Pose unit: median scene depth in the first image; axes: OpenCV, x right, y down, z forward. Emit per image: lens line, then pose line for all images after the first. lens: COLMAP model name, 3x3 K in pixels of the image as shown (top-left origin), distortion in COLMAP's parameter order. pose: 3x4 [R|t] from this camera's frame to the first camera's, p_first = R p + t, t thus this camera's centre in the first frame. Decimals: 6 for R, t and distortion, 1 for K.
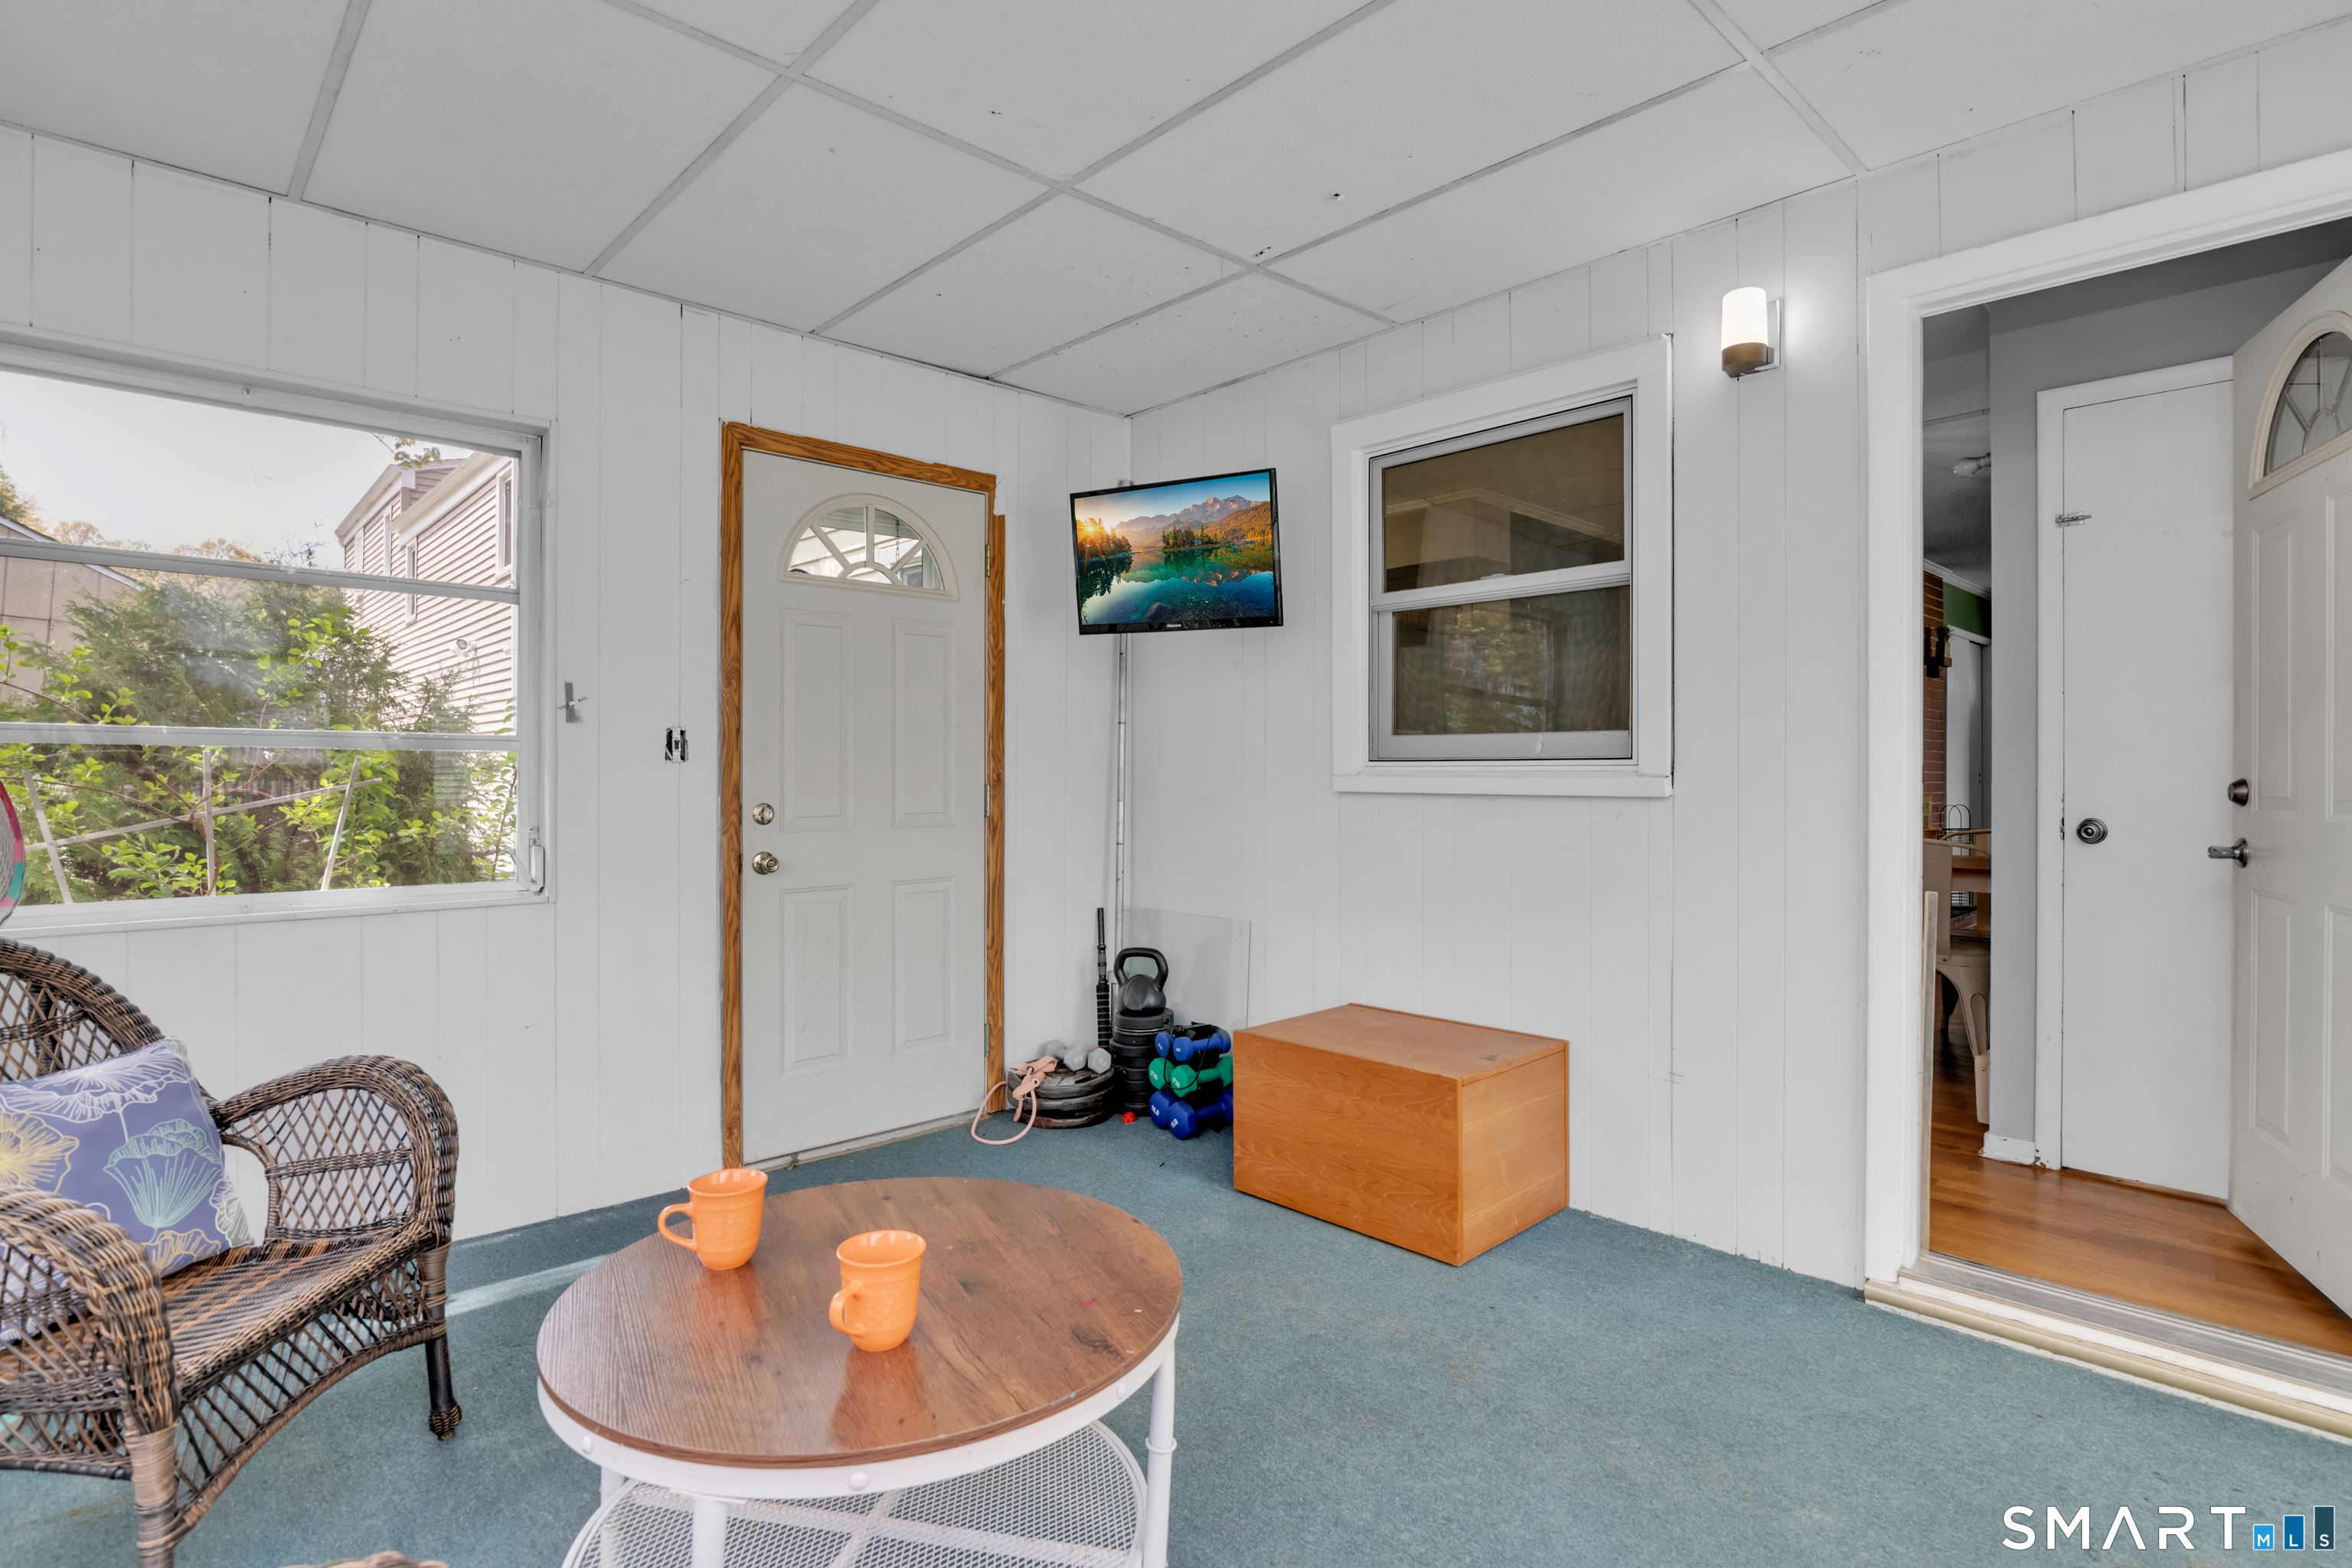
lens RADIAL K [[1176.0, 0, 1168.6], [0, 1176.0, 786.3], [0, 0, 1]] dist [-0.001093, -0.000694]
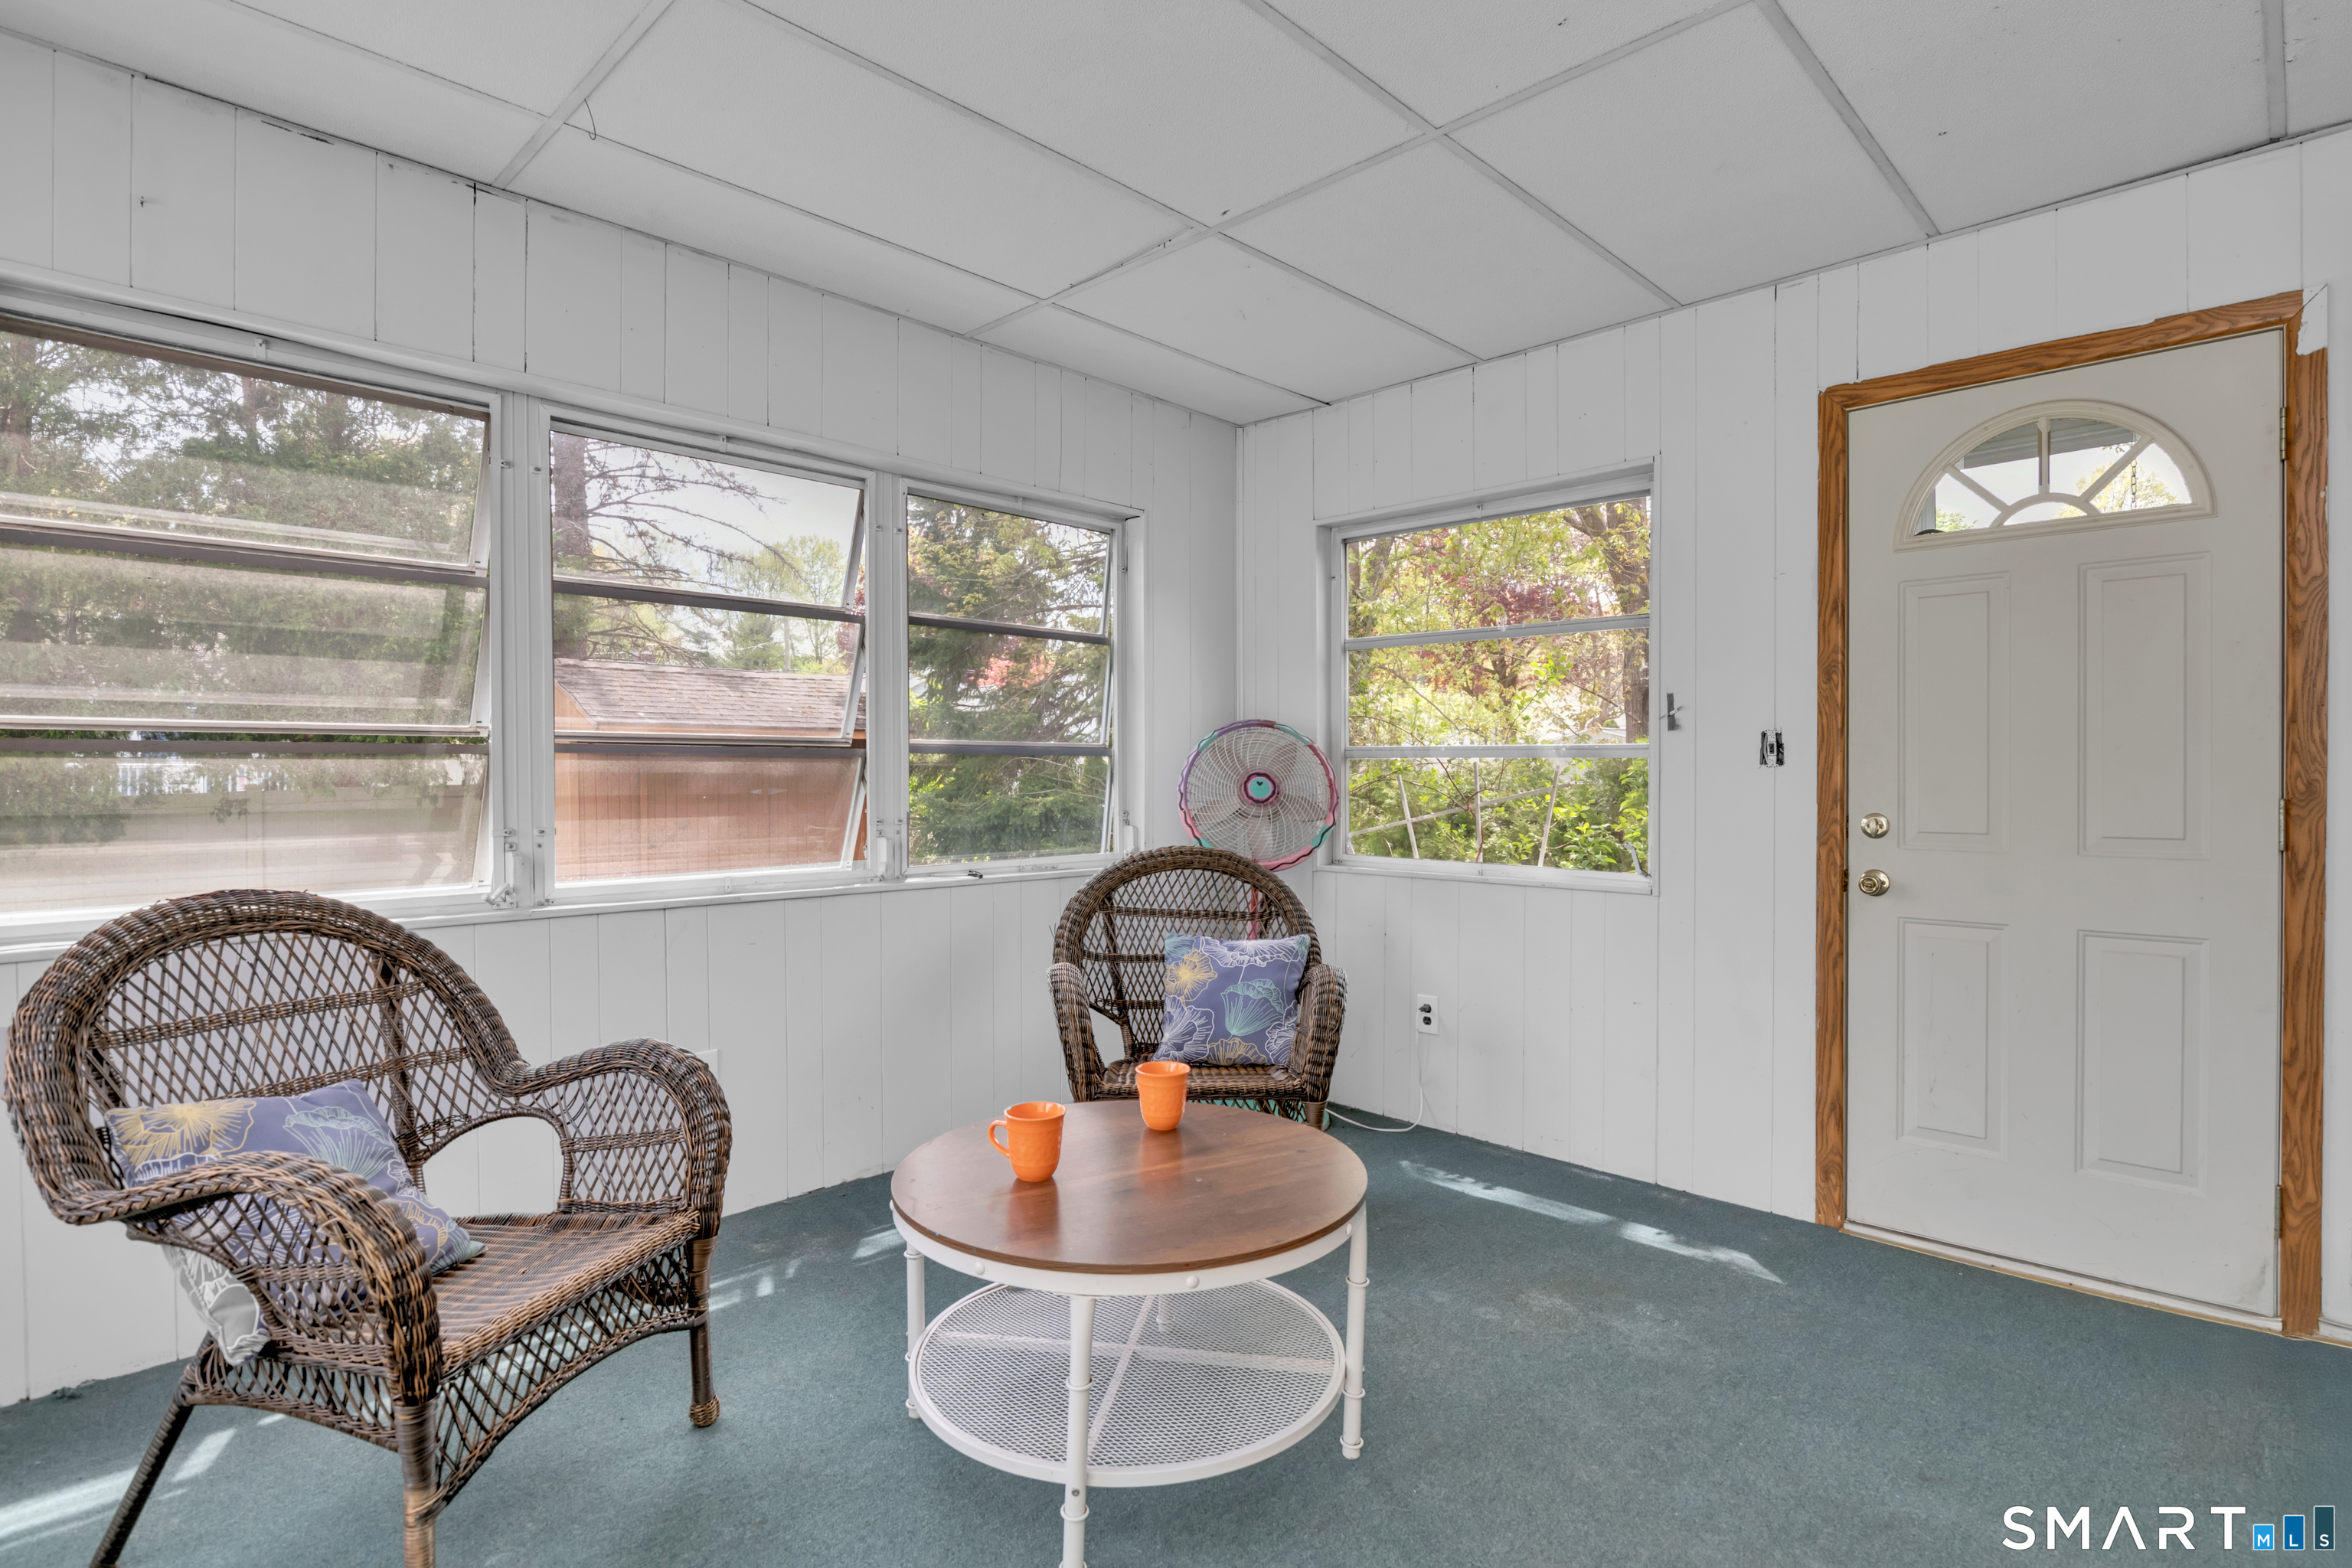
lens RADIAL K [[1176.0, 0, 1168.6], [0, 1176.0, 786.3], [0, 0, 1]] dist [-0.001093, -0.000694]
pose [[0.048628, 0.014891, -0.998706, 0.496356], [-0.011265, 0.999833, 0.014359, -0.012333], [0.998753, 0.010552, 0.048788, 0.447874]]
